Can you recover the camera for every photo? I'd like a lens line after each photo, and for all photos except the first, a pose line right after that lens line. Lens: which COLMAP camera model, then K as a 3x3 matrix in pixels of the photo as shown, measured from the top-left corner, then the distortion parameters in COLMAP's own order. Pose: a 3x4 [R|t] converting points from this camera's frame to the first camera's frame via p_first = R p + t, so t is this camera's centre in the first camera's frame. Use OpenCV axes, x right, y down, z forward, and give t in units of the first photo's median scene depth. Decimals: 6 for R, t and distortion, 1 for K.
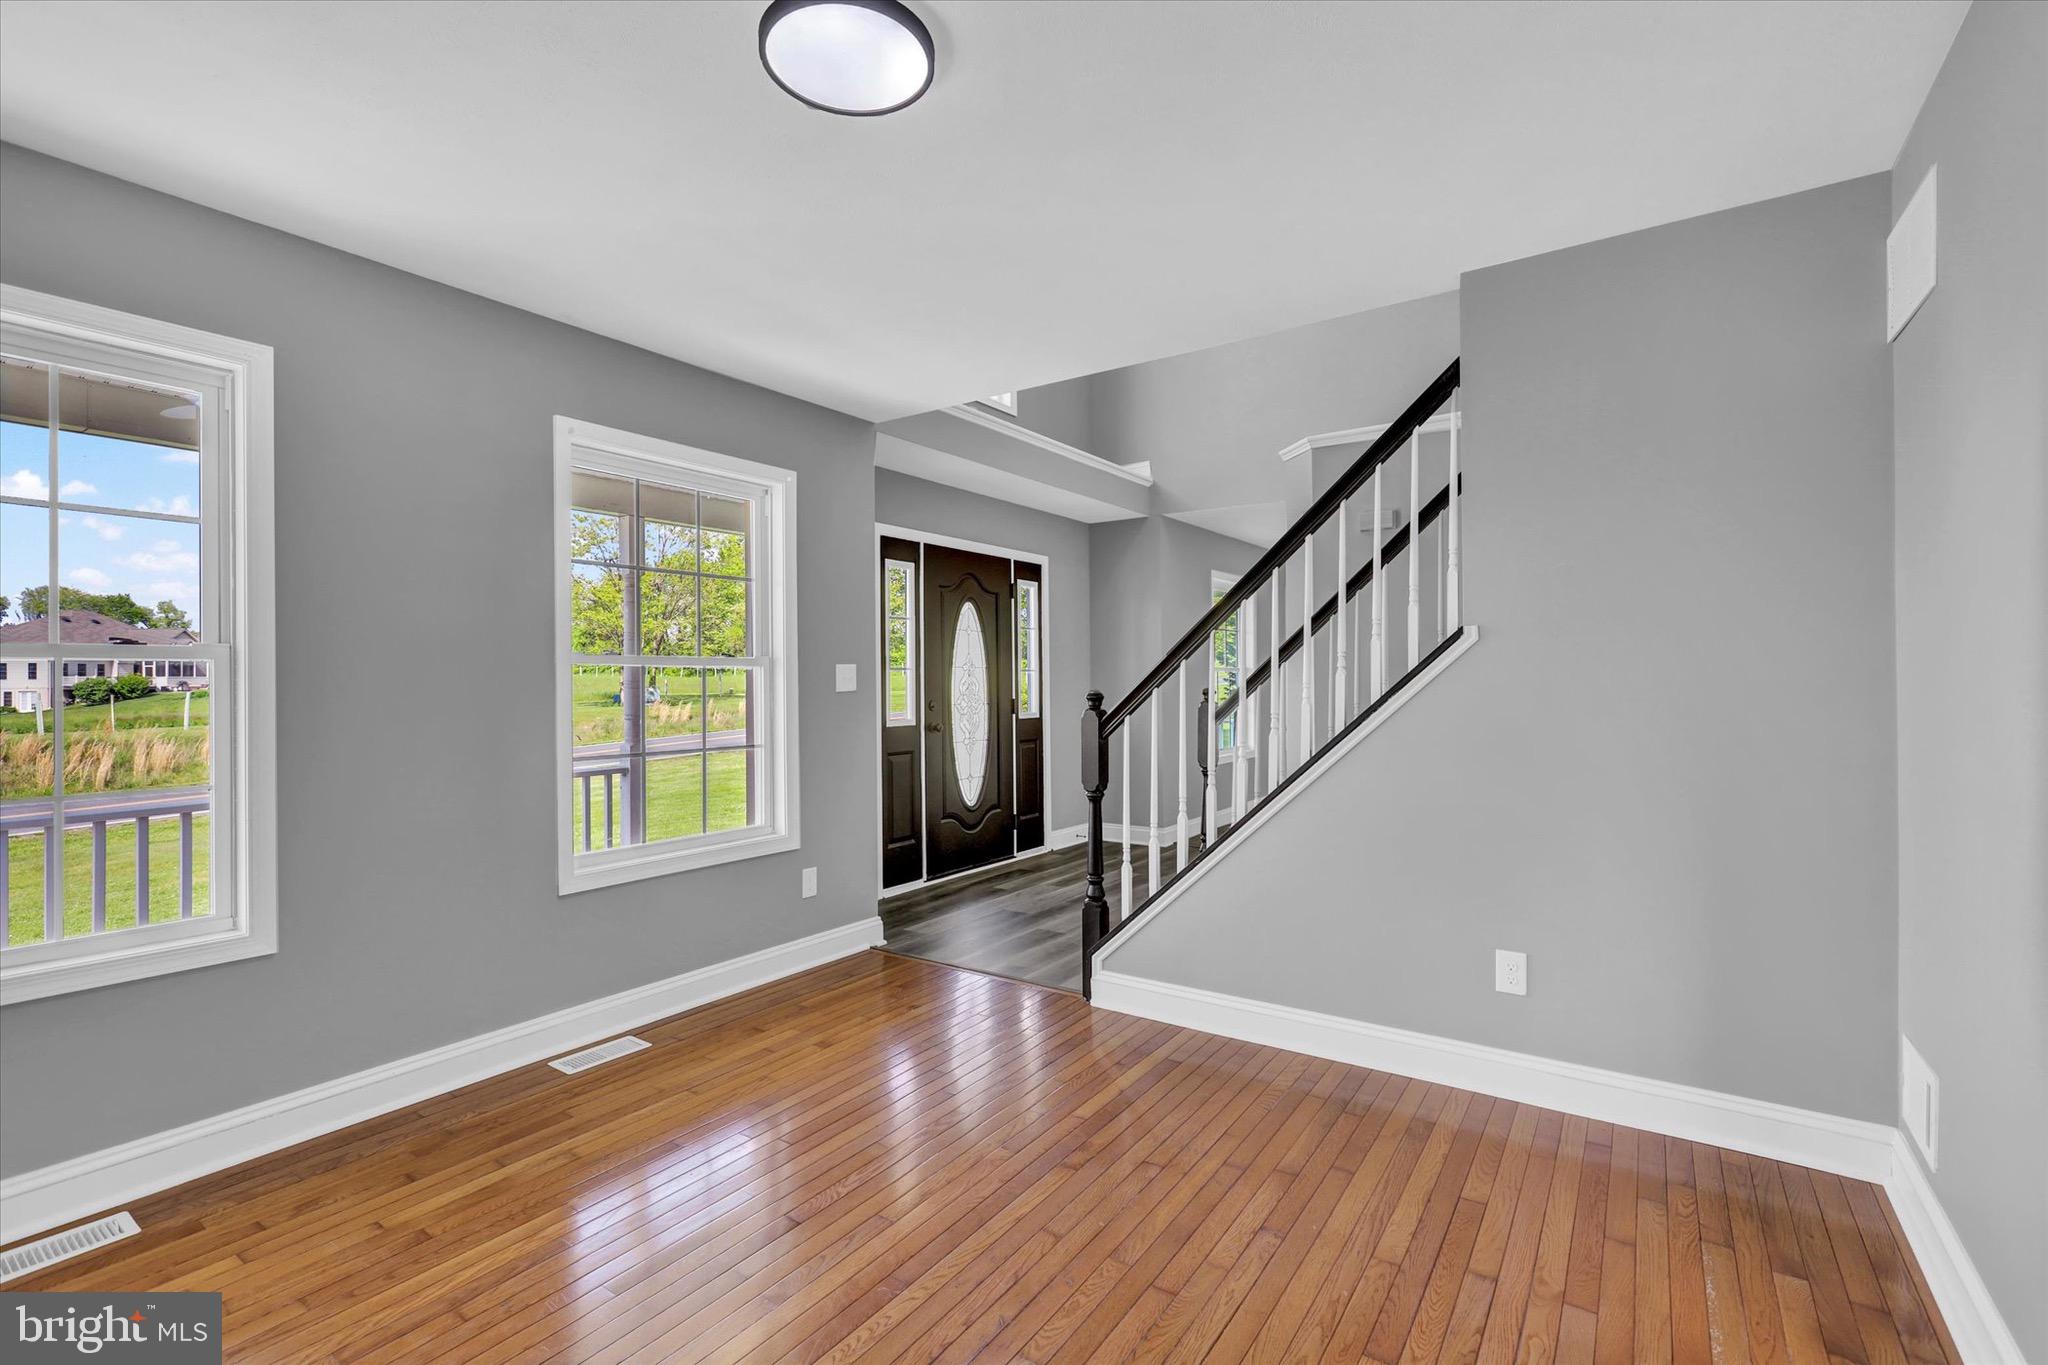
lens RADIAL K [[933.8, 0, 994.7], [0, 933.8, 679.1], [0, 0, 1]] dist [-0.000603, 0.000739]
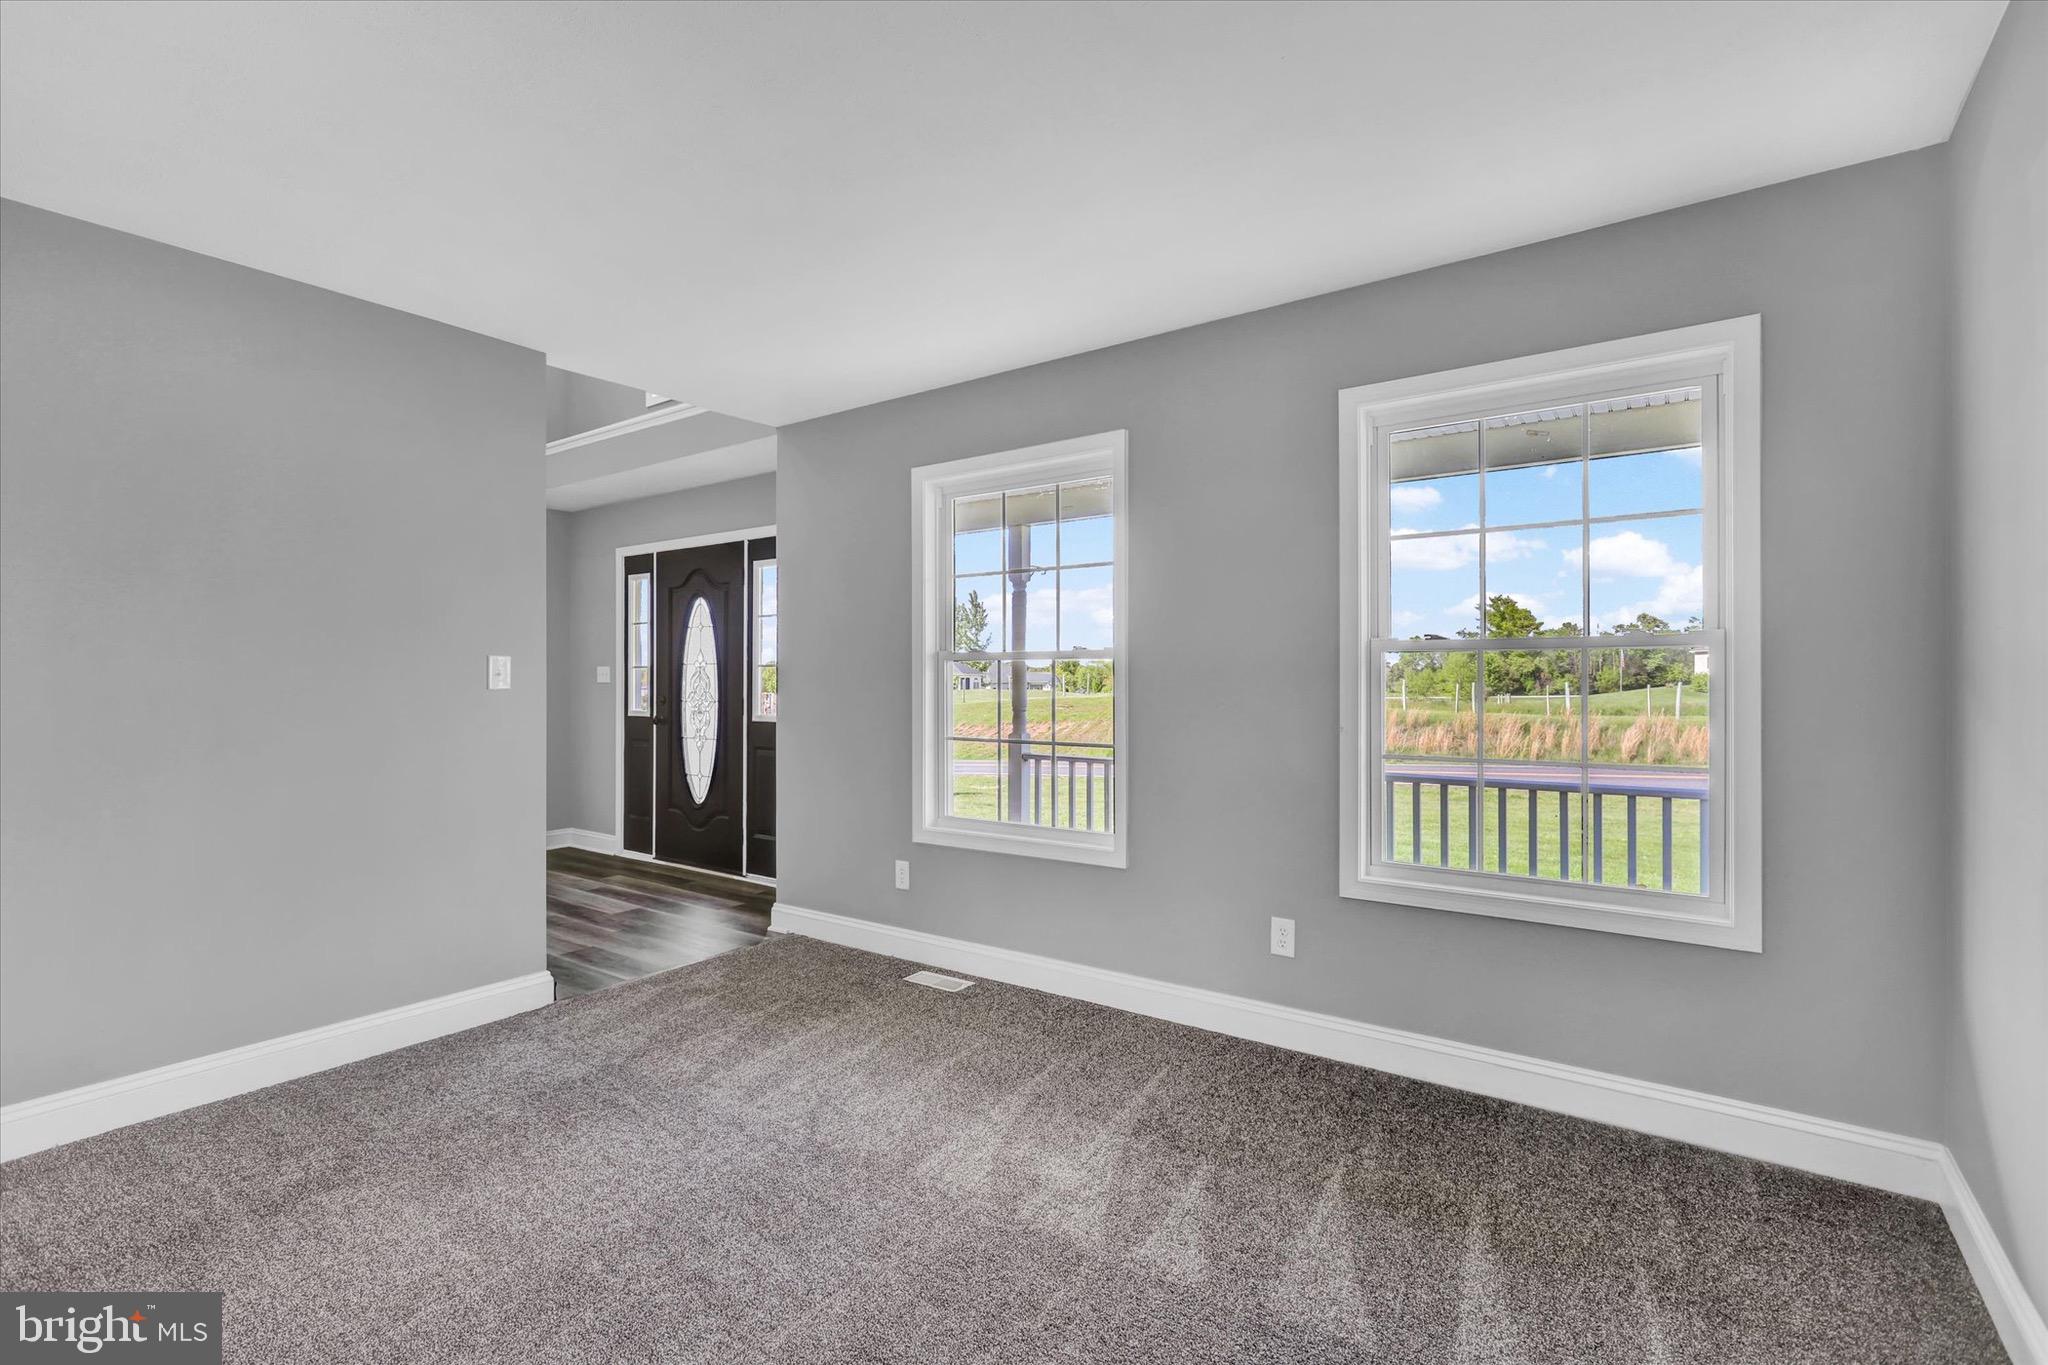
lens RADIAL K [[933.8, 0, 994.7], [0, 933.8, 679.1], [0, 0, 1]] dist [-0.000603, 0.000739]
pose [[-0.021700, 0.005123, -0.999751, 0.956585], [0.005991, 0.999970, 0.004994, 0.000495], [0.999747, -0.005881, -0.021730, 1.334908]]
